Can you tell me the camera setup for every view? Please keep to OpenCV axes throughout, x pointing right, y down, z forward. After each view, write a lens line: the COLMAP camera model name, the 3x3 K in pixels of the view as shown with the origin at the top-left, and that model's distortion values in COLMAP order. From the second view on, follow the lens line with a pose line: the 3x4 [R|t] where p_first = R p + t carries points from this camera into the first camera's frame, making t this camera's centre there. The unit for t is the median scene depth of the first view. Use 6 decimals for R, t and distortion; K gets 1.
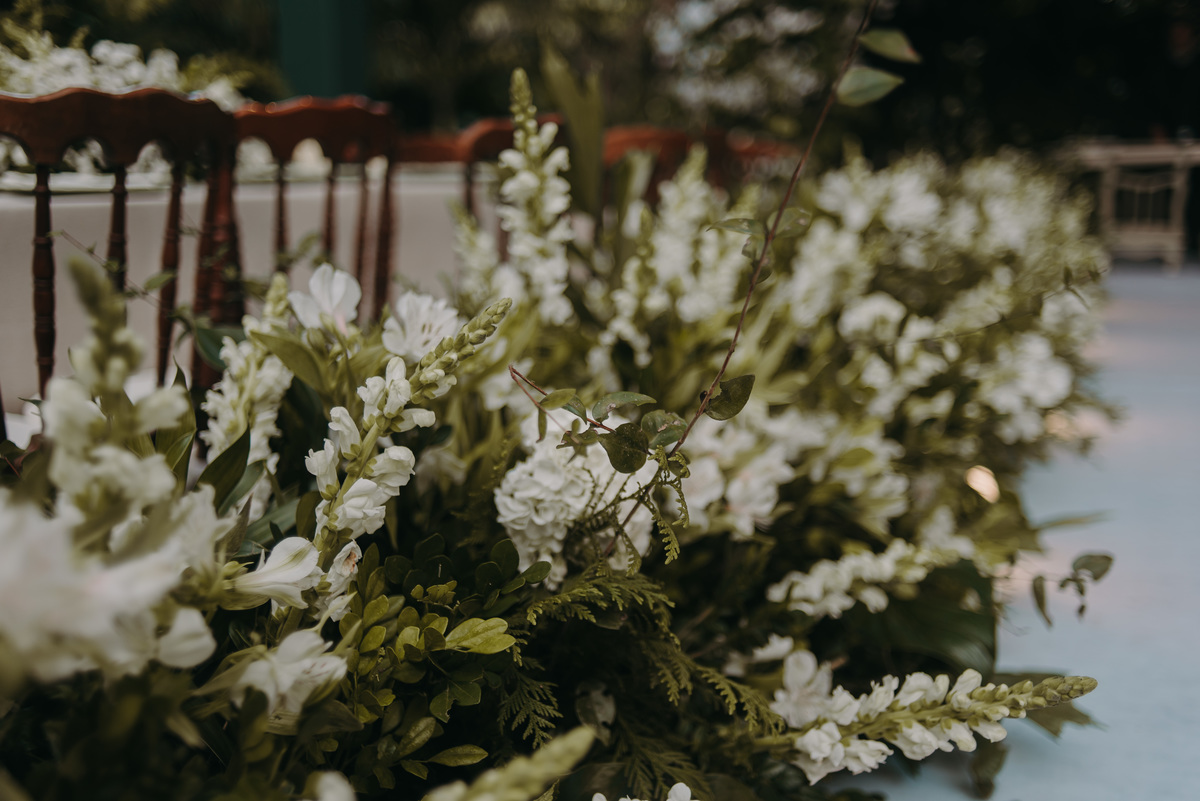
lens RADIAL K [[1204.9, 0, 600.0], [0, 1204.9, 400.8], [0, 0, 1]] dist [0.100038, 0.000000]
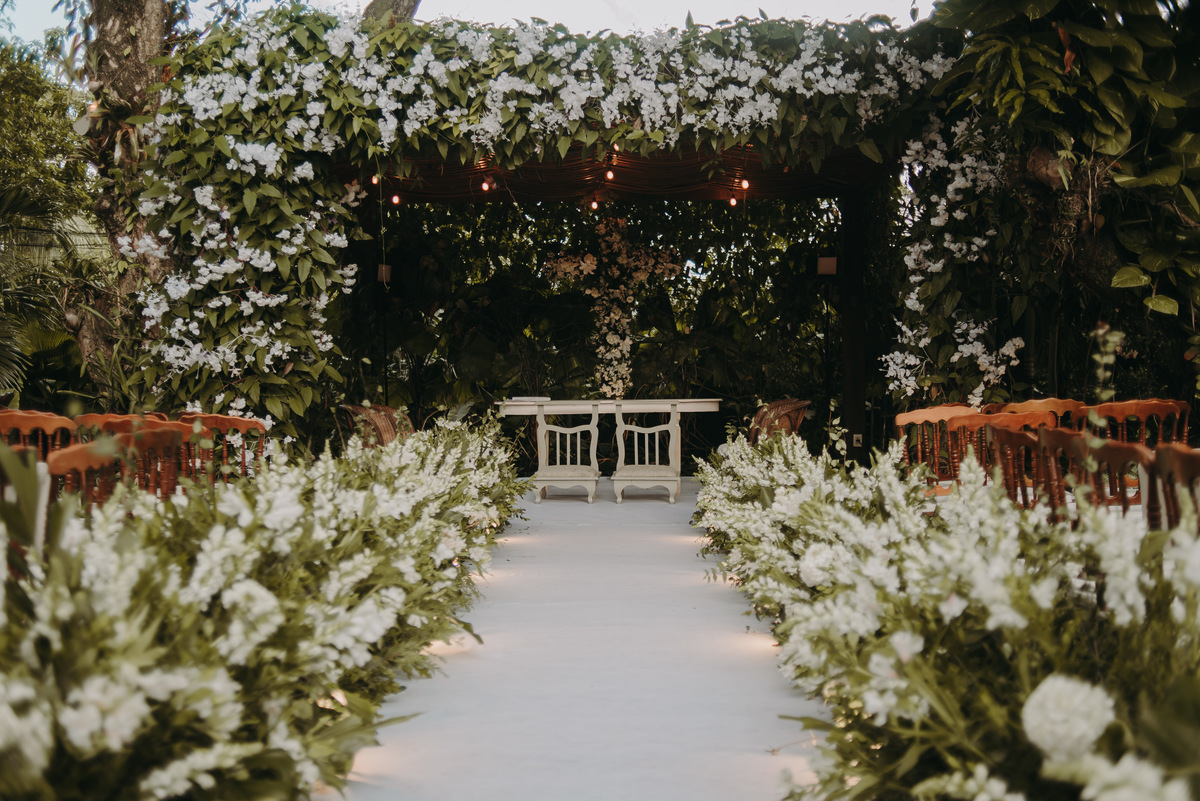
lens RADIAL K [[1204.9, 0, 599.6], [0, 1204.9, 399.8], [0, 0, 1]] dist [0.100038, 0.000000]
pose [[0.924216, 0.002690, 0.381860, 0.071015], [0.065581, 0.984000, -0.165659, -0.034891], [-0.376196, 0.178148, 0.909252, -0.767643]]
